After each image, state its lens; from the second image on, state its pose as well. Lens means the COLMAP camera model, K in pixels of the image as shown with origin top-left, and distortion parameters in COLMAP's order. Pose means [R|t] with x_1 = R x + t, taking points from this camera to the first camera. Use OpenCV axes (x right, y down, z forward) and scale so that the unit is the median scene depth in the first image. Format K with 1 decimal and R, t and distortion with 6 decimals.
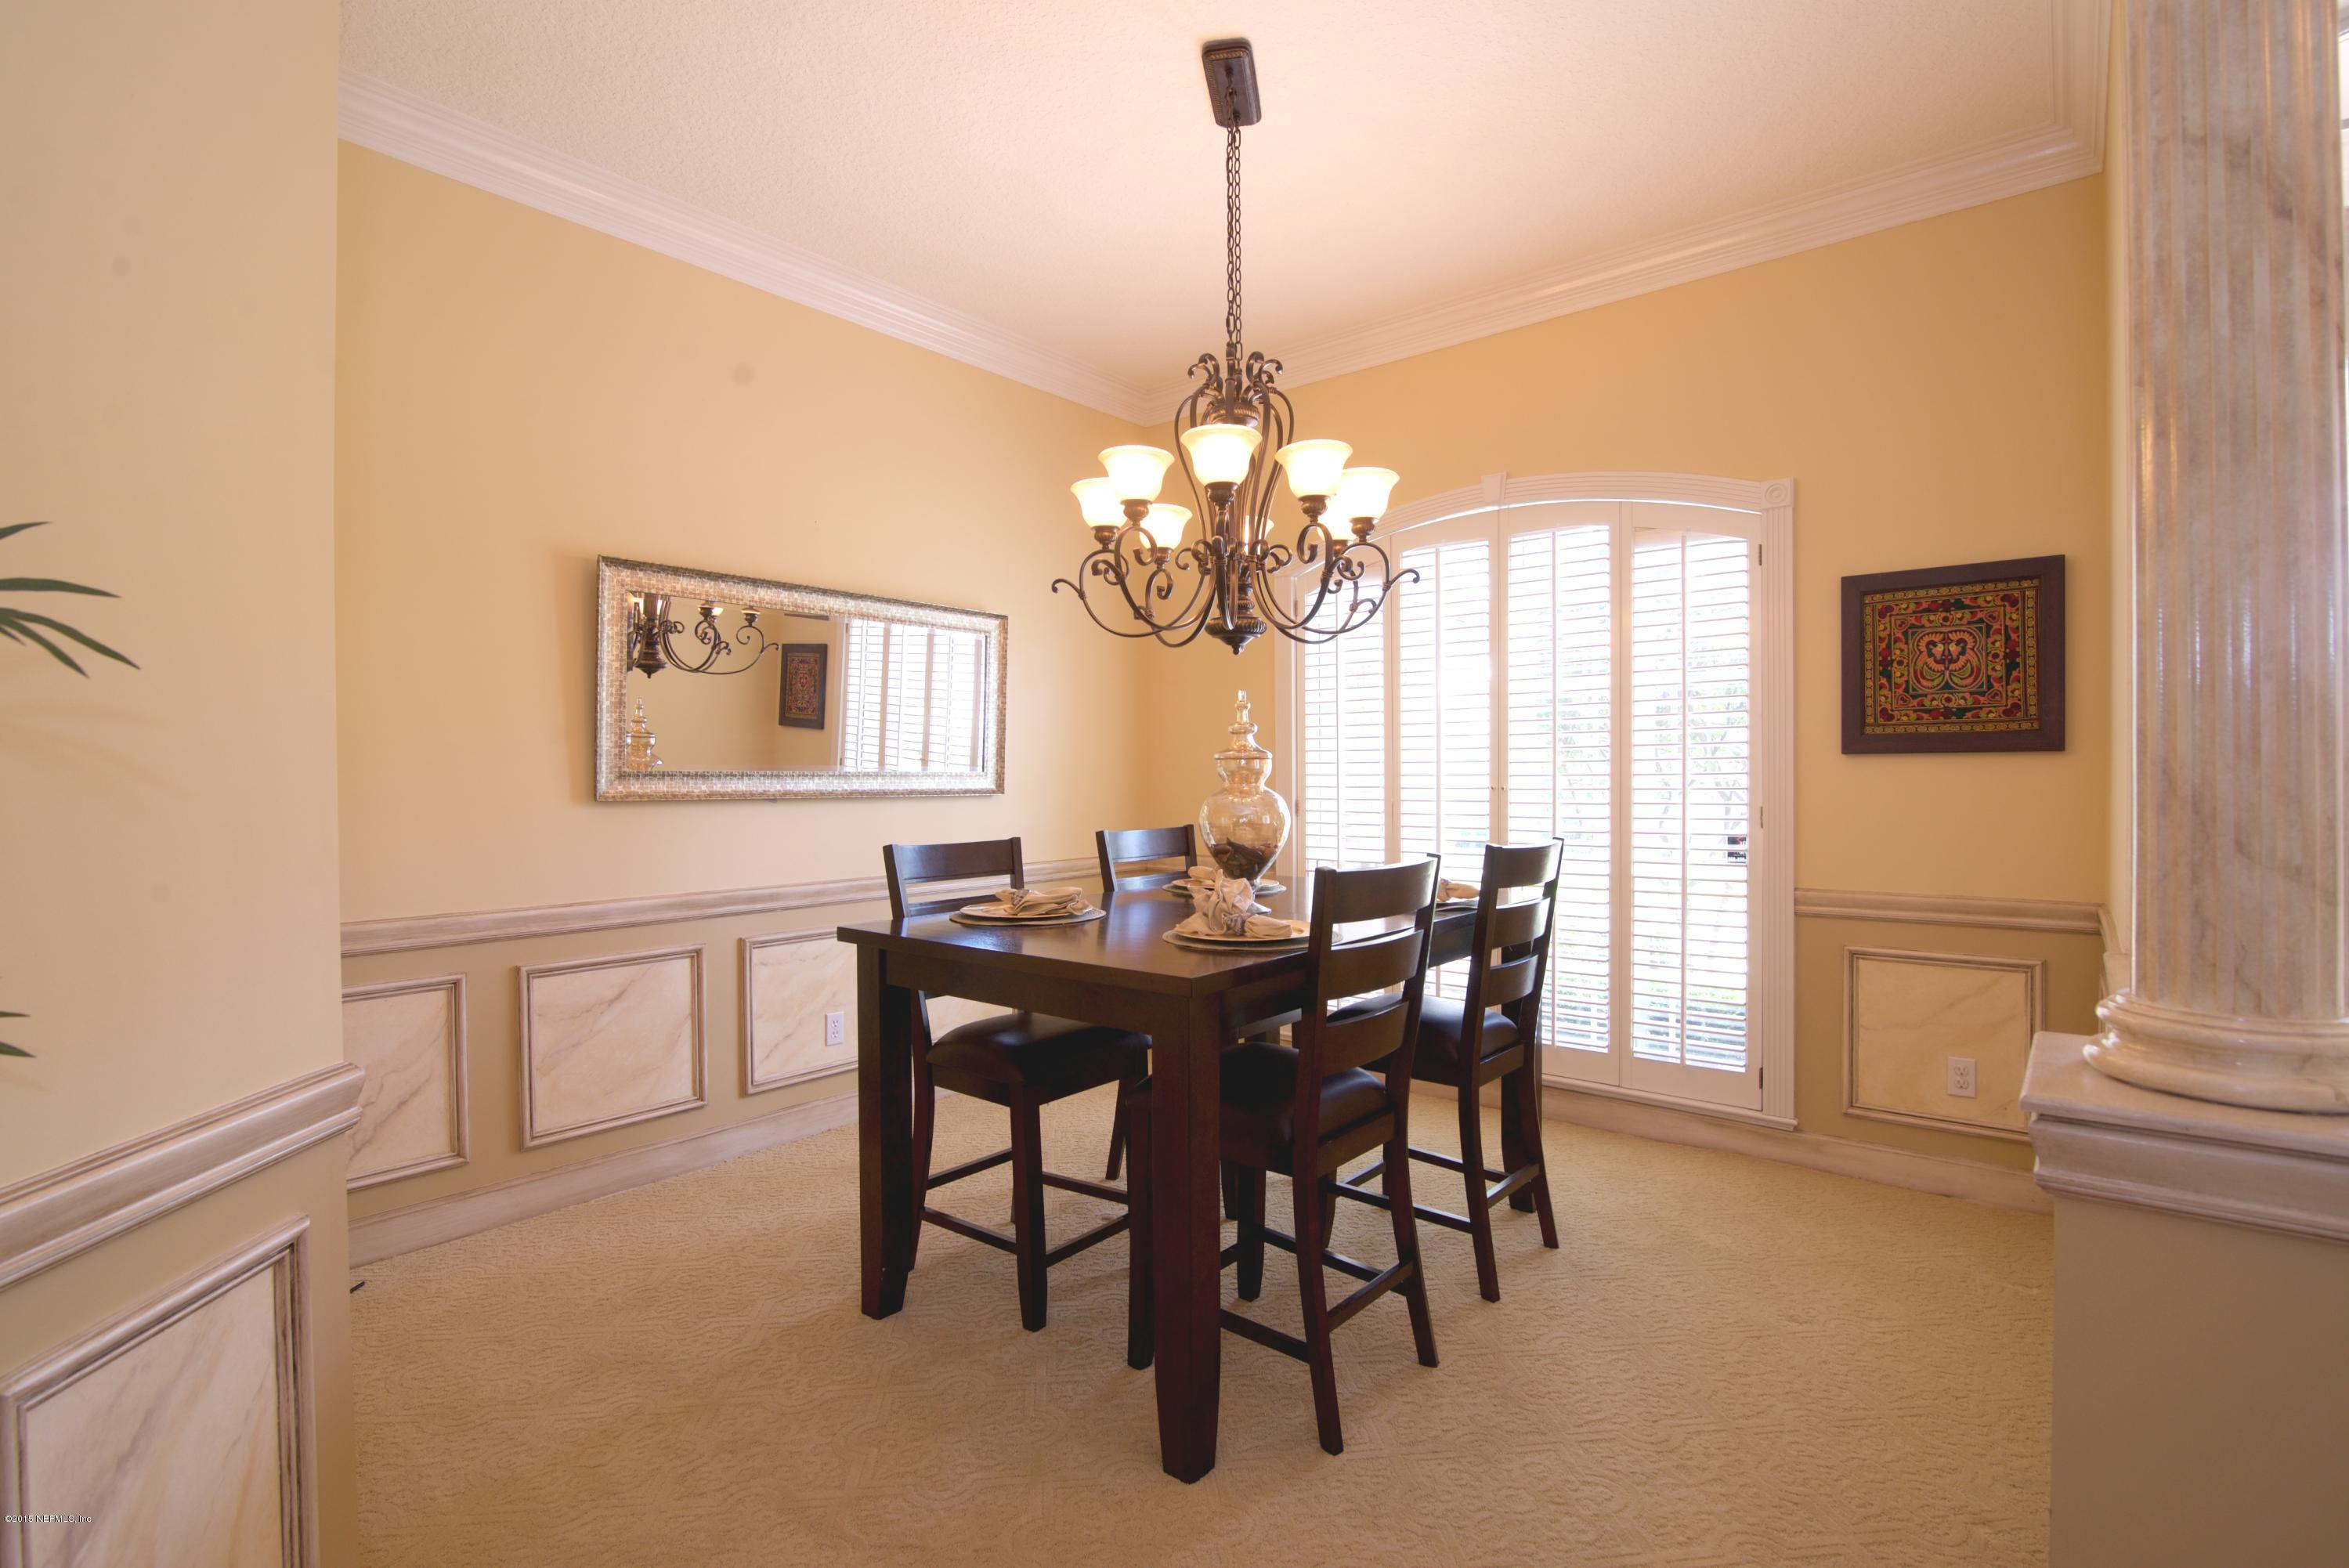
lens RADIAL K [[1145.4, 0, 1225.6], [0, 1145.4, 792.0], [0, 0, 1]] dist [-0.018468, 0.002069]
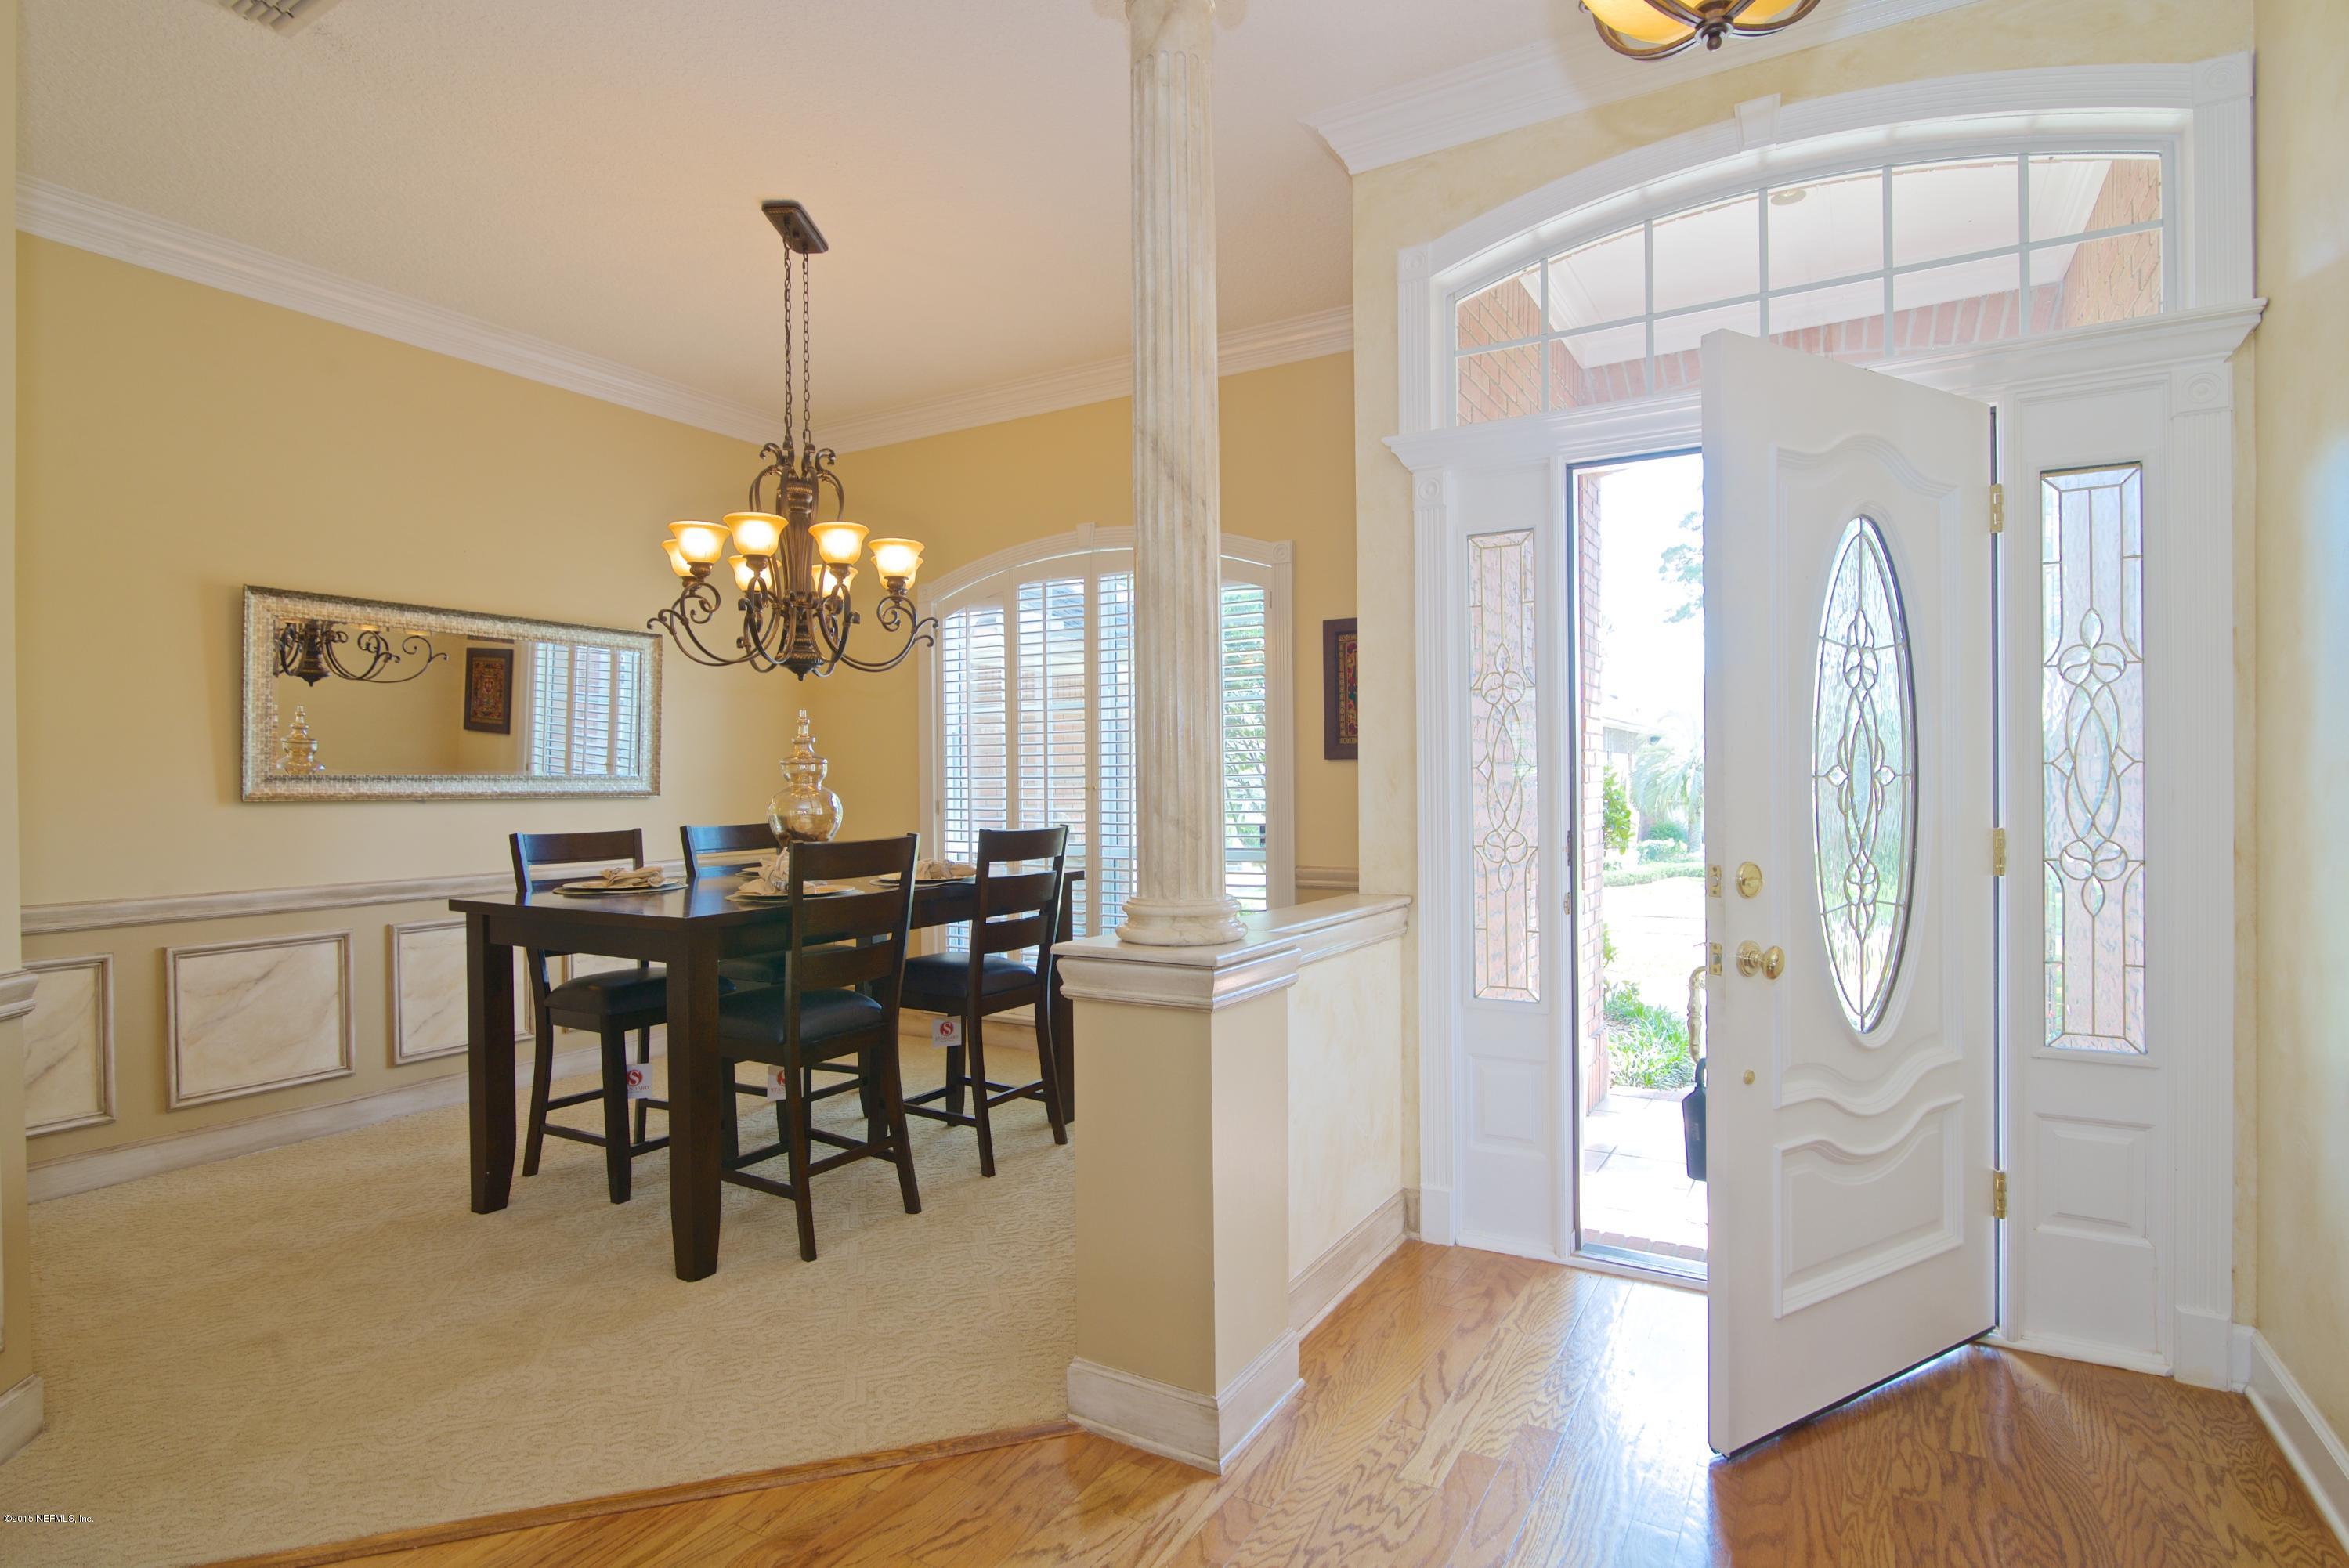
lens RADIAL K [[1160.5, 0, 1181.4], [0, 1160.5, 799.6], [0, 0, 1]] dist [-0.038160, -0.004931]
pose [[0.987058, -0.005215, 0.160282, 0.218004], [0.004558, 0.999980, 0.004466, 0.006004], [-0.160302, -0.003678, 0.987061, -0.313078]]
